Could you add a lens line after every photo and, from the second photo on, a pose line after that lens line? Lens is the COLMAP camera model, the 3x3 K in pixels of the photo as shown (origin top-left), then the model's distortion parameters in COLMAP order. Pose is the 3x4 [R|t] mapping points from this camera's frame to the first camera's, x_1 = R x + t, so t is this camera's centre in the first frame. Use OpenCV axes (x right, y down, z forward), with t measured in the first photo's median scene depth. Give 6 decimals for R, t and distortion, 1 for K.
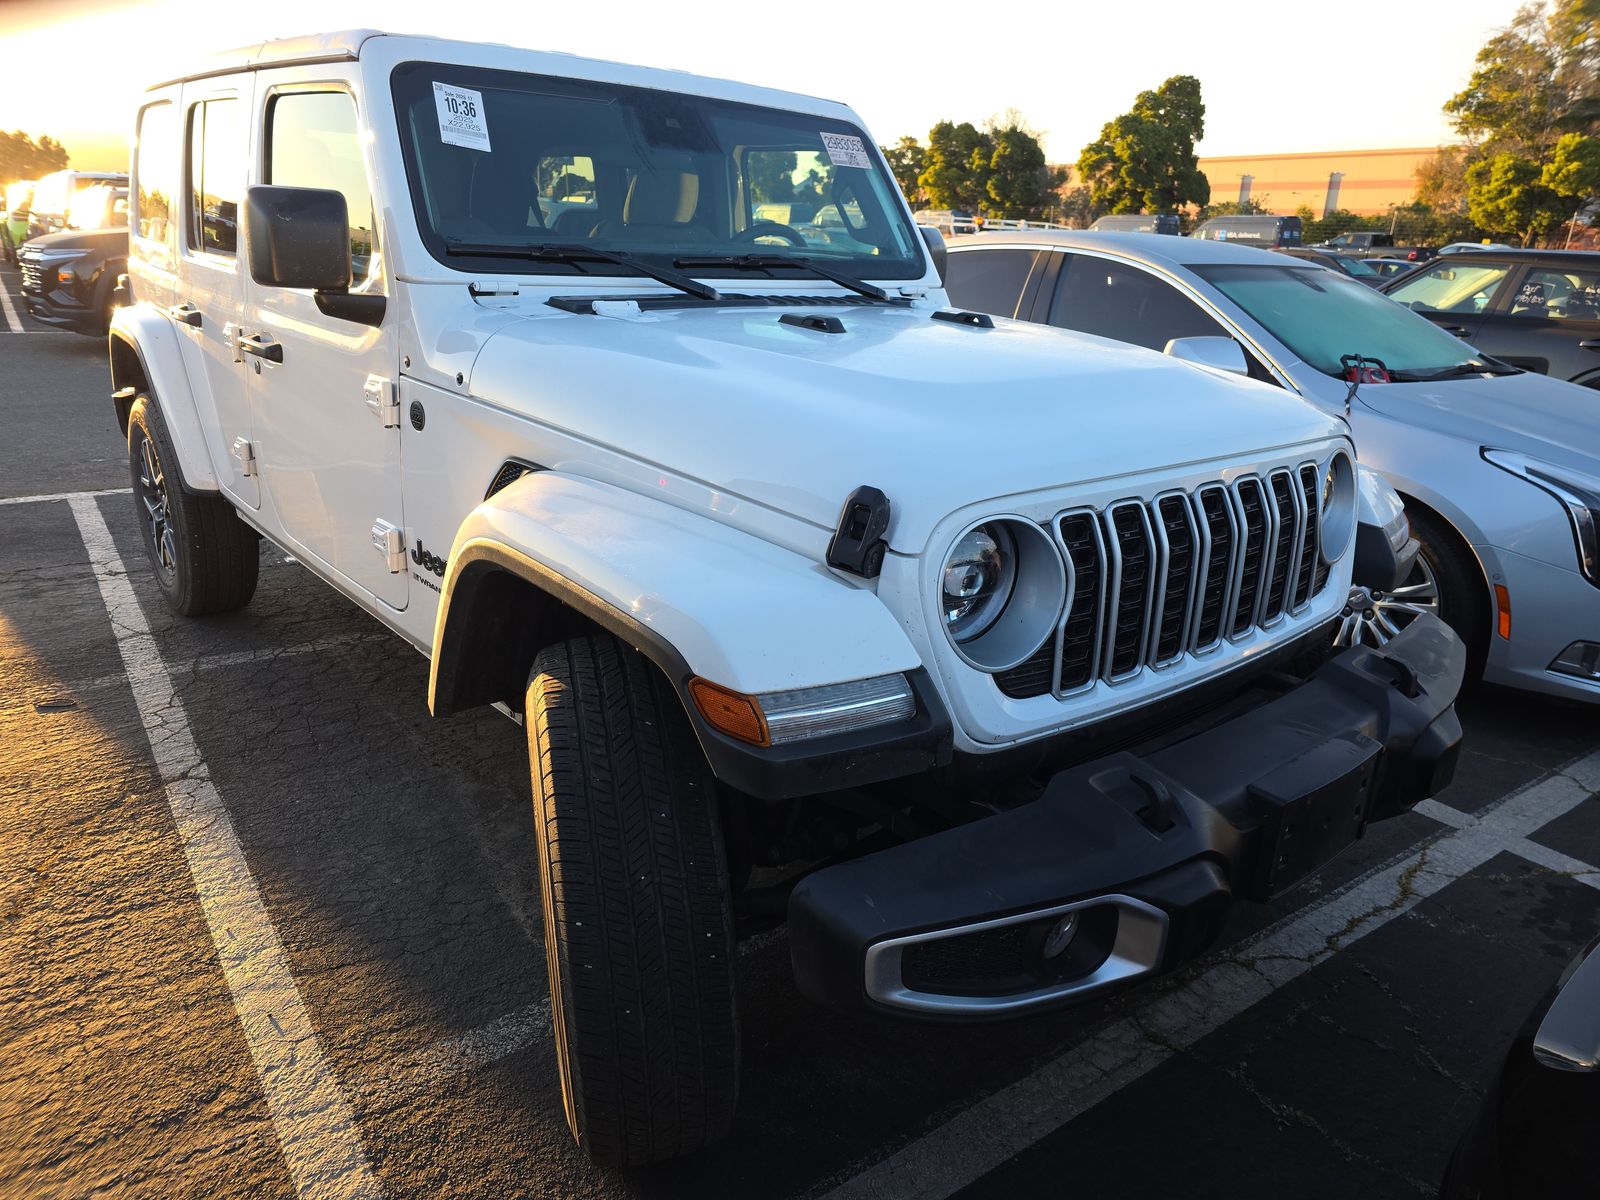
lens RADIAL K [[1053.1, 0, 800.0], [0, 1053.1, 600.0], [0, 0, 1]] dist [0.058393, -0.054952]
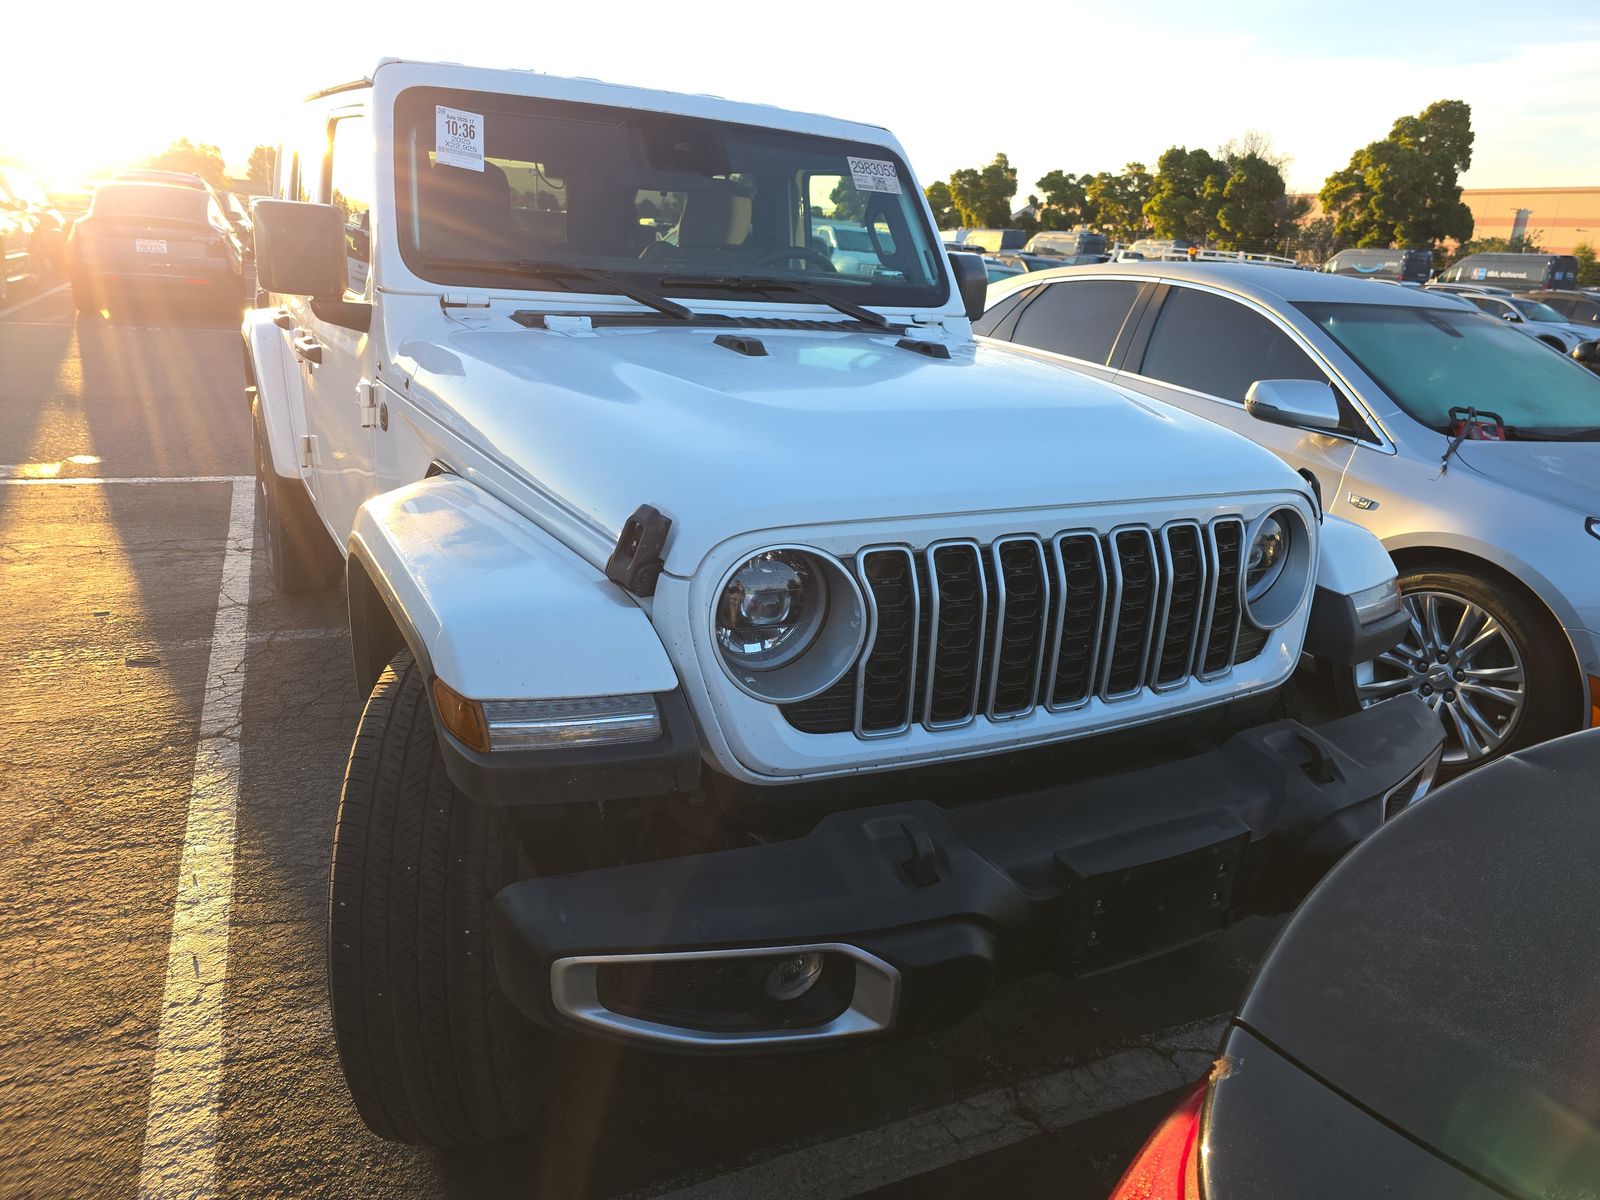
lens RADIAL K [[1055.7, 0, 797.9], [0, 1055.7, 614.9], [0, 0, 1]] dist [0.056657, -0.052338]
pose [[0.980728, 0.084084, -0.176359, 0.238863], [-0.085707, 0.996319, -0.001589, -0.009204], [0.175576, 0.016674, 0.984325, 0.023255]]
